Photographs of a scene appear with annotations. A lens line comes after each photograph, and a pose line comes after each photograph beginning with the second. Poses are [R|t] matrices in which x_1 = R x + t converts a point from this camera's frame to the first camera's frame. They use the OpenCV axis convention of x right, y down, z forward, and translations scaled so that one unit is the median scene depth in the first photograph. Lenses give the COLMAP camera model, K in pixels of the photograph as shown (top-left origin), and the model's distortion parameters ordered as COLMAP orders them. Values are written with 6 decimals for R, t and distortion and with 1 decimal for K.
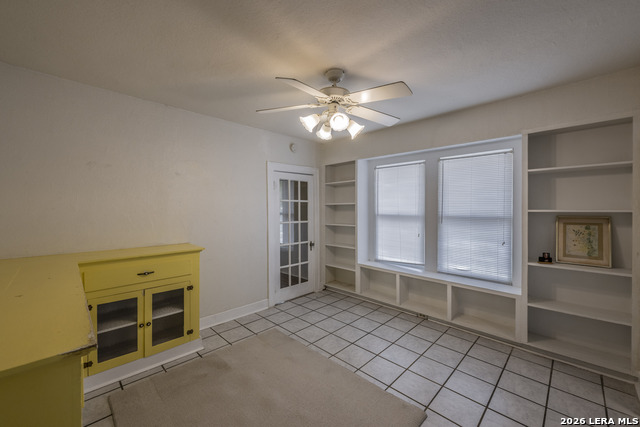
lens RADIAL K [[254.6, 0, 320.1], [0, 254.6, 211.8], [0, 0, 1]] dist [-0.003376, -0.000087]
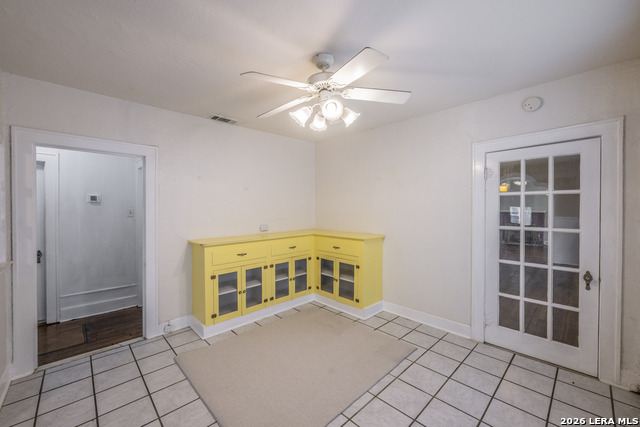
lens RADIAL K [[254.6, 0, 316.2], [0, 254.6, 209.1], [0, 0, 1]] dist [-0.003376, -0.000087]
pose [[-0.021873, 0.007314, -0.999734, 0.595293], [-0.012516, 0.999893, 0.007589, -0.004503], [0.999682, 0.012678, -0.021779, 0.601673]]
